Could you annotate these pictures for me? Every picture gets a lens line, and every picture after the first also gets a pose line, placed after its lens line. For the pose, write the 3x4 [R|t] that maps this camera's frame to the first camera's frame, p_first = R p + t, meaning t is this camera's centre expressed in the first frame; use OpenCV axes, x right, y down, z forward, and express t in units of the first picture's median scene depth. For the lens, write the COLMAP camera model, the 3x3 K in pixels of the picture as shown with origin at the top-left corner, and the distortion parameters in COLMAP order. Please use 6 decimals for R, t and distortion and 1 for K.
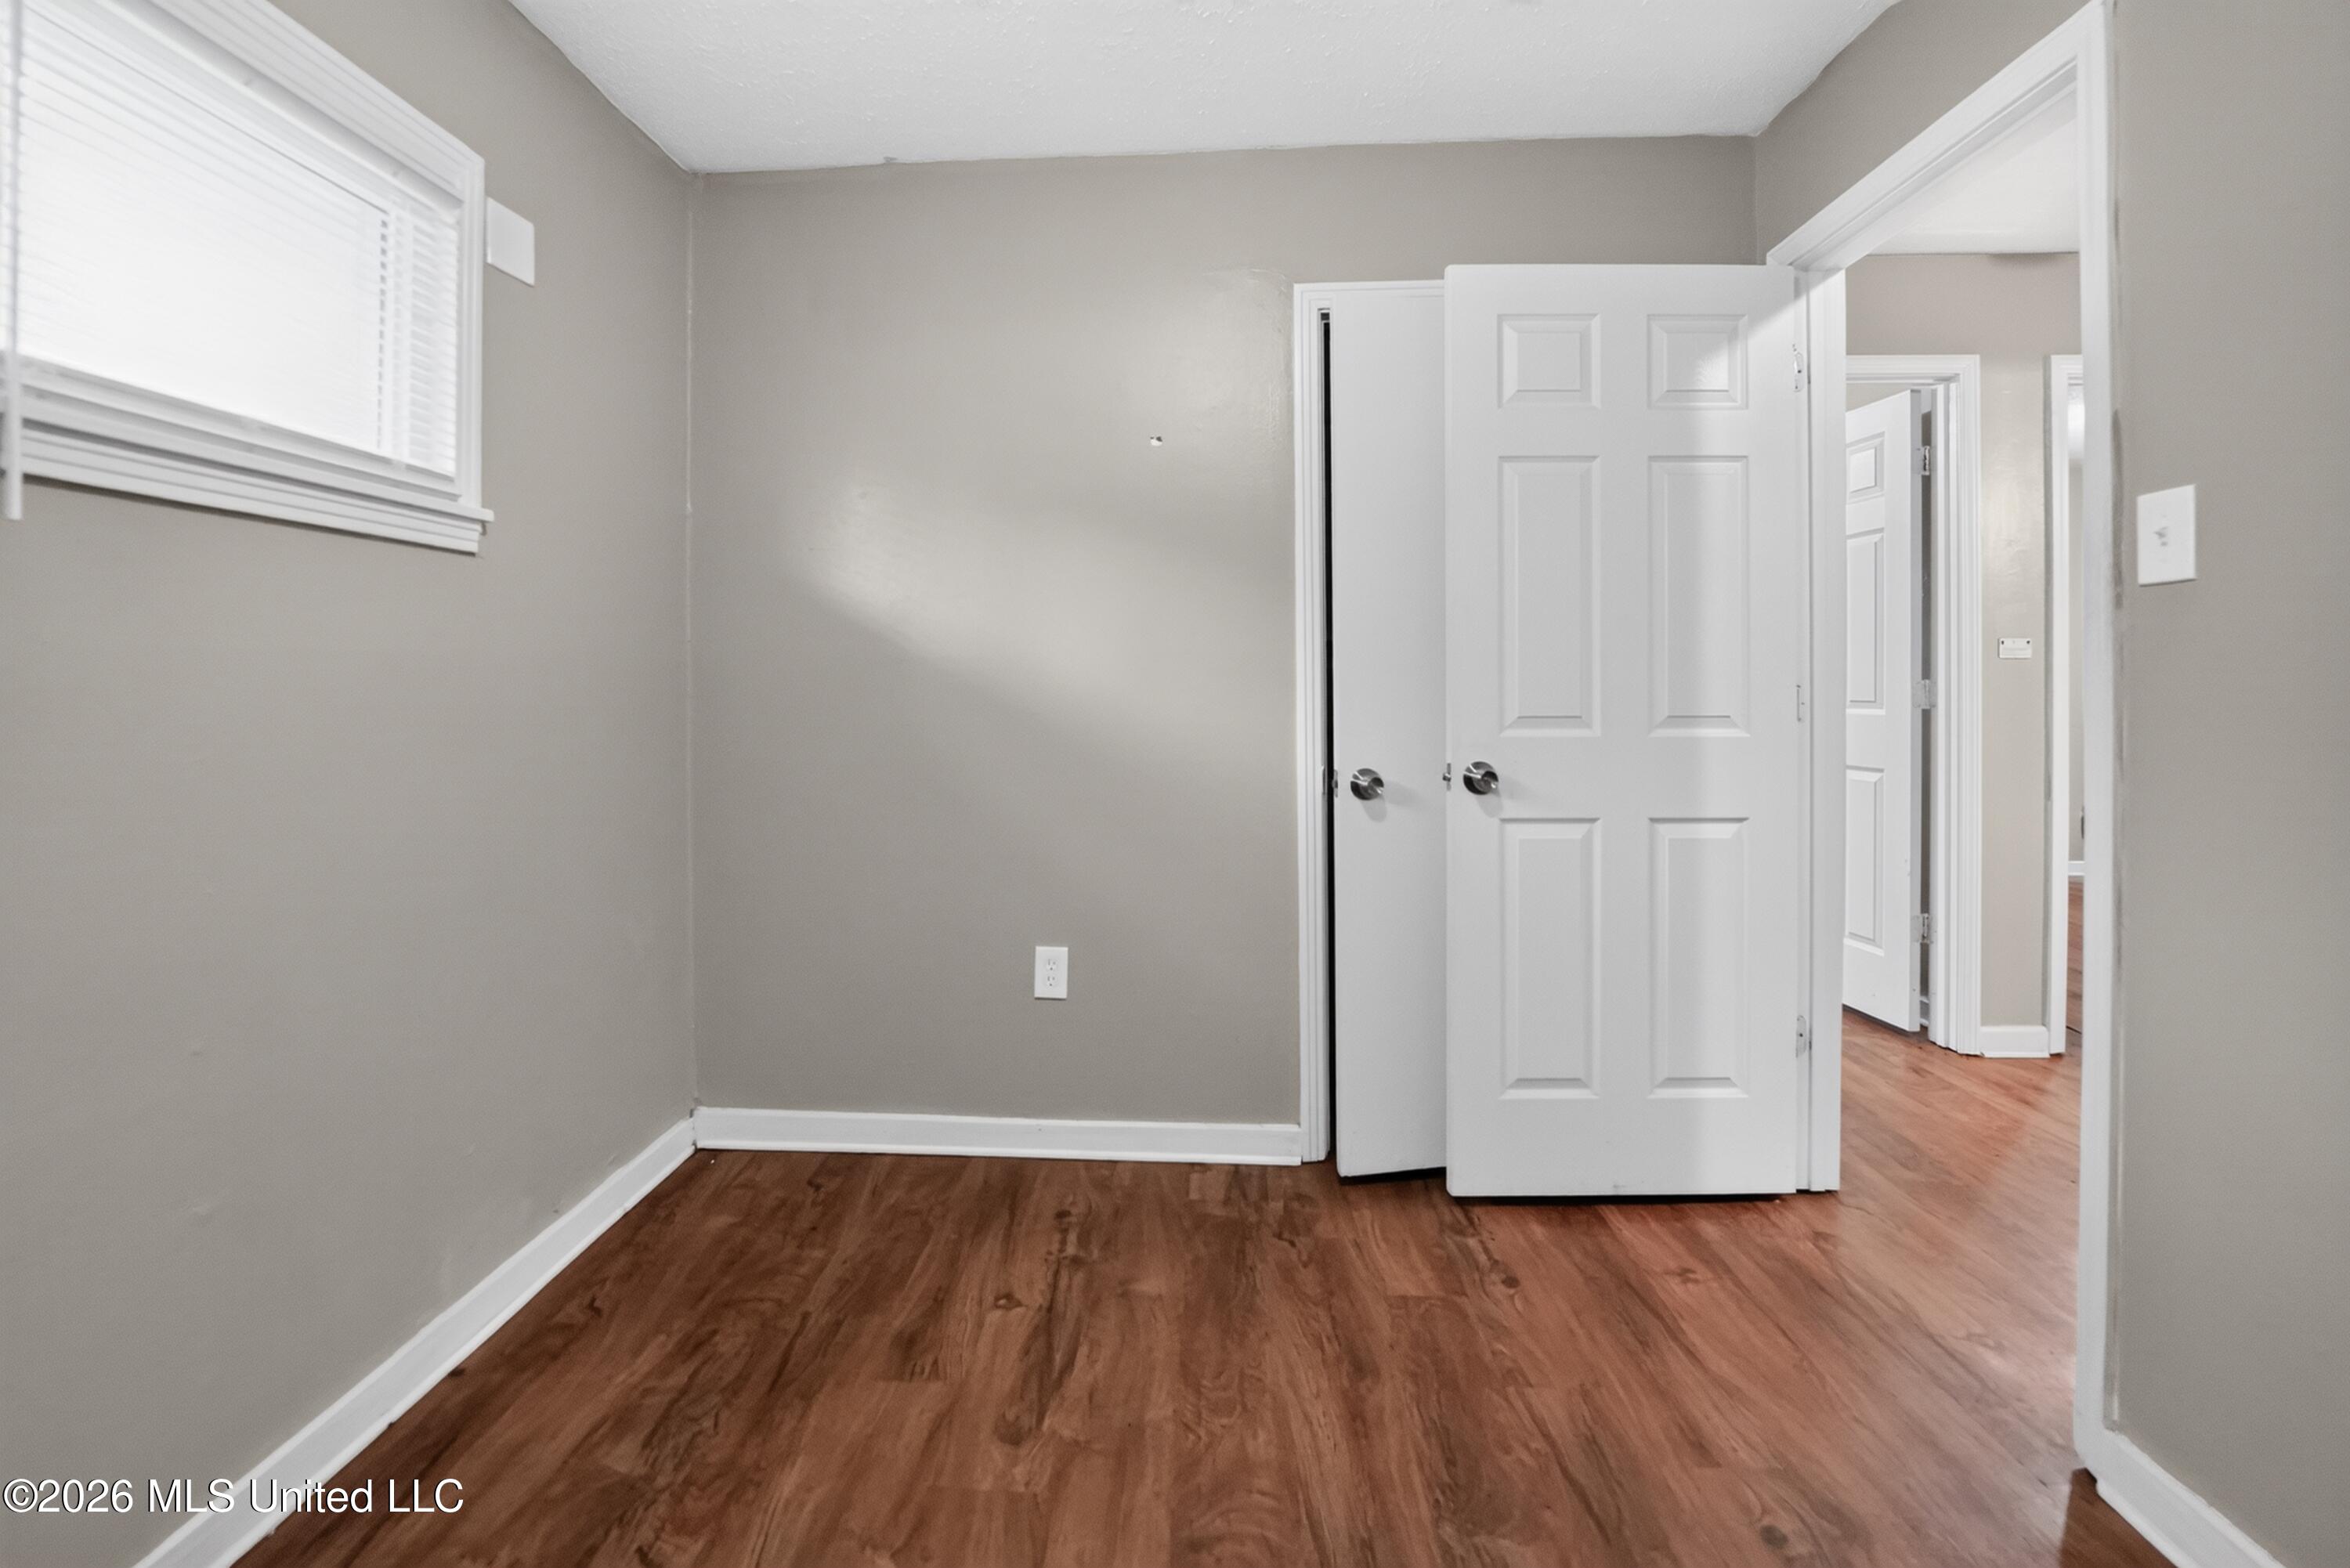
lens RADIAL K [[974.3, 0, 1160.6], [0, 974.3, 682.8], [0, 0, 1]] dist [-0.025104, 0.002683]
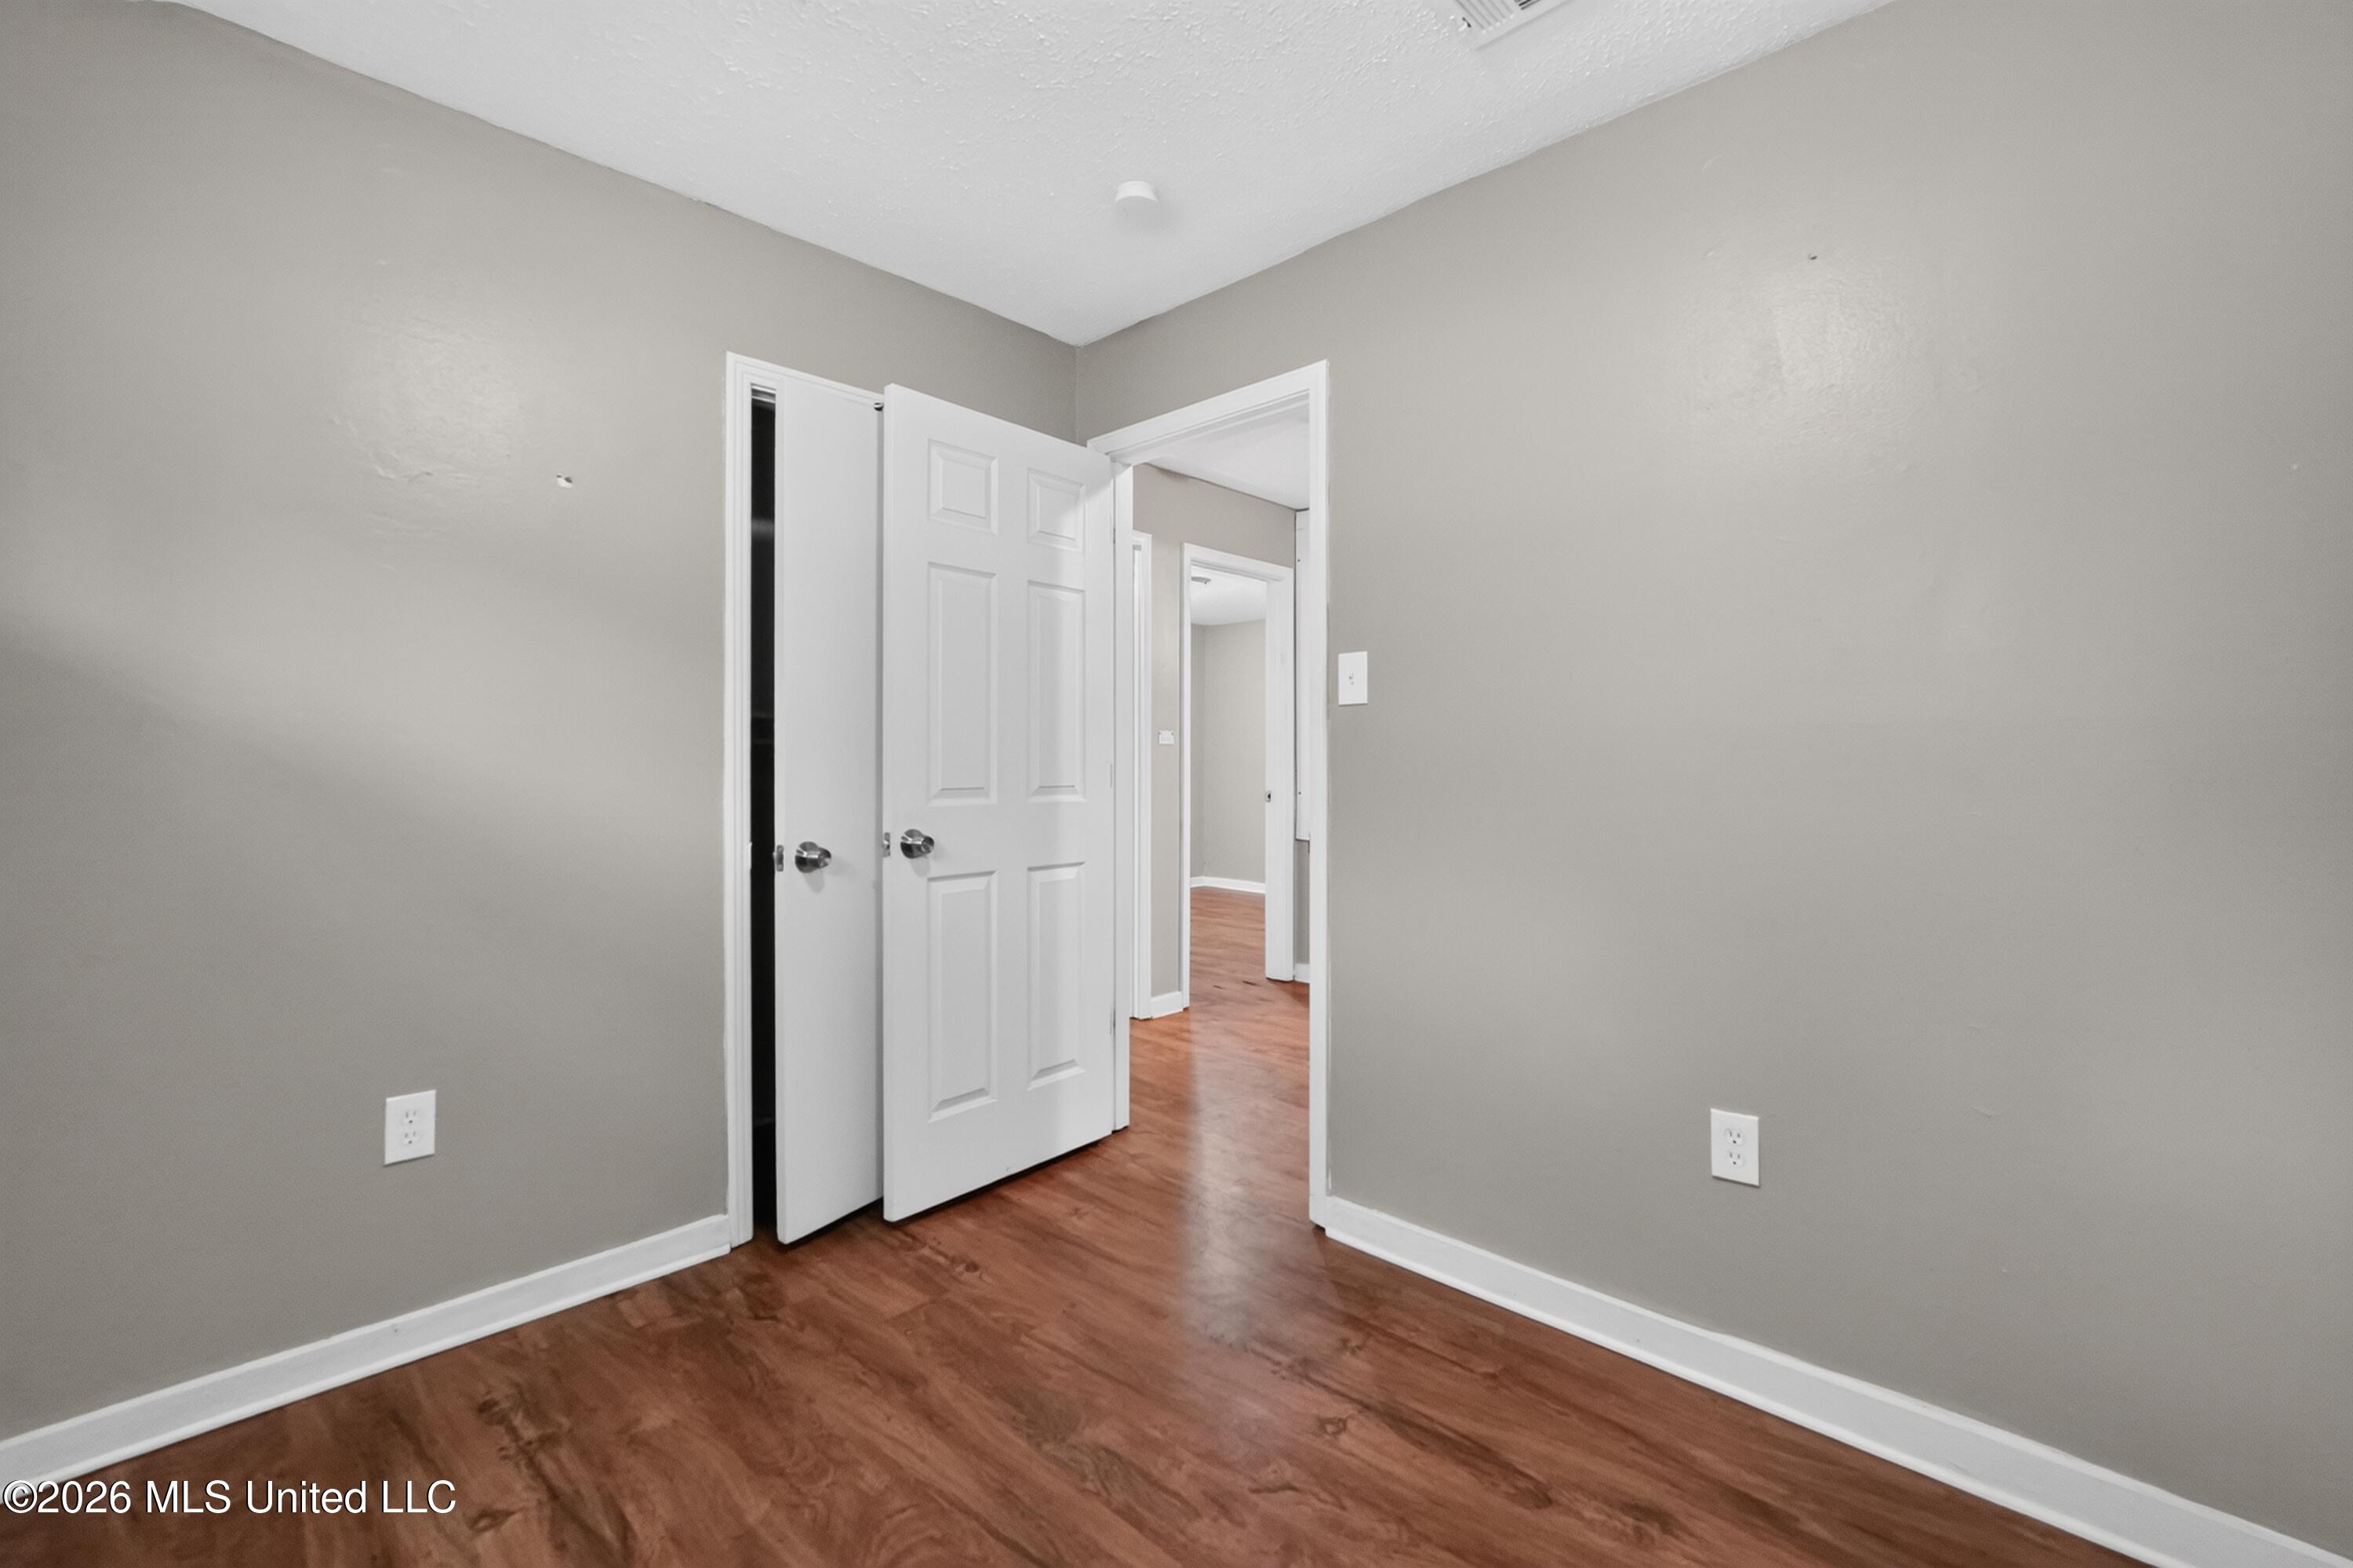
lens RADIAL K [[940.8, 0, 1157.6], [0, 940.8, 758.0], [0, 0, 1]] dist [-0.020202, -0.000599]
pose [[0.673834, 0.004021, 0.738872, -0.296678], [-0.002111, 0.999992, -0.003516, 0.000908], [-0.738879, 0.000810, 0.673837, 0.051629]]
